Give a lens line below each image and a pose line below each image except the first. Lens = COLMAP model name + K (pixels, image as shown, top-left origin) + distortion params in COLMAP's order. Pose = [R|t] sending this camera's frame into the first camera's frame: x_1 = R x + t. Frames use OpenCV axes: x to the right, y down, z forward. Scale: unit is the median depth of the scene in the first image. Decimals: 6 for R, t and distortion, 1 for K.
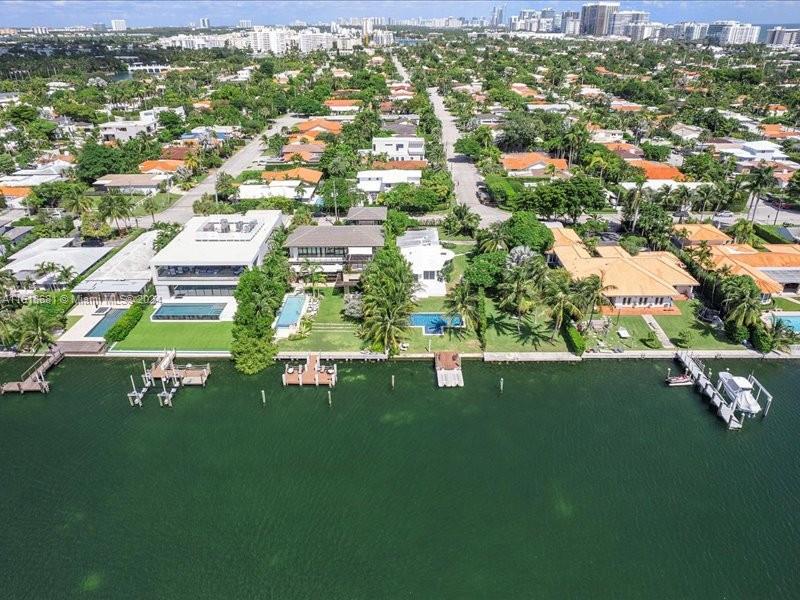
lens RADIAL K [[574.5, 0, 400.7], [0, 574.5, 302.8], [0, 0, 1]] dist [-0.071890, 0.069444]
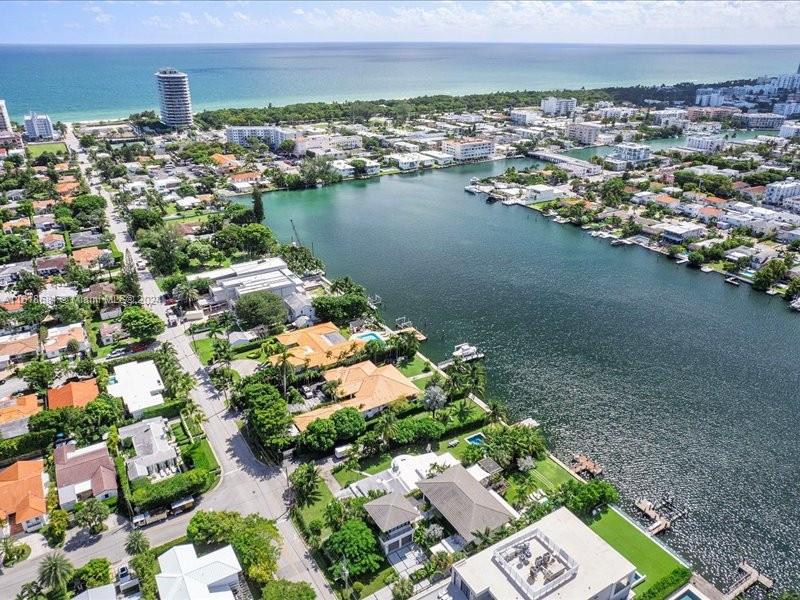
lens RADIAL K [[574.5, 0, 400.7], [0, 574.5, 302.8], [0, 0, 1]] dist [-0.071890, 0.069444]
pose [[-0.531824, -0.343556, 0.774037, -0.893808], [0.383684, 0.717069, 0.581892, -1.258825], [-0.754950, 0.606450, -0.249537, 1.401688]]
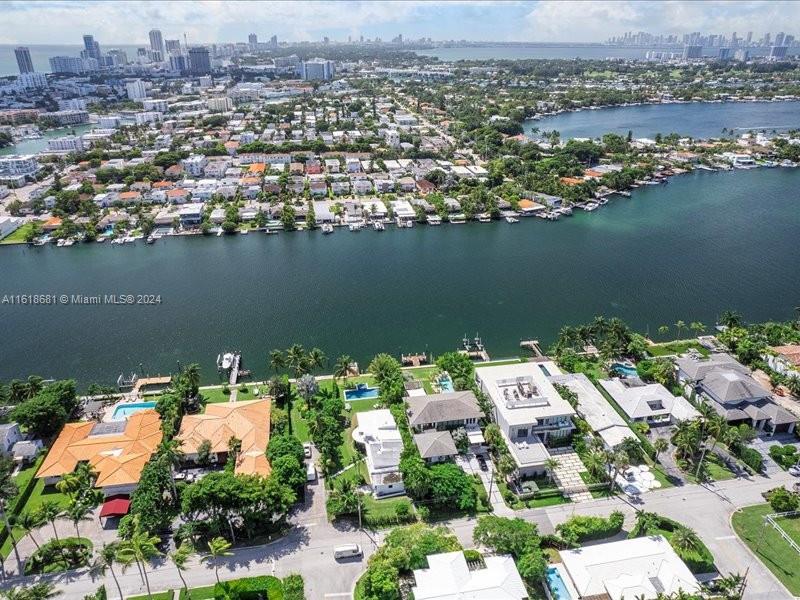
lens RADIAL K [[574.5, 0, 400.7], [0, 574.5, 302.8], [0, 0, 1]] dist [-0.071890, 0.069444]
pose [[-0.982860, 0.090203, -0.160777, 0.207496], [-0.069209, 0.627785, 0.775304, -1.551699], [0.170869, 0.773143, -0.610782, 1.969957]]
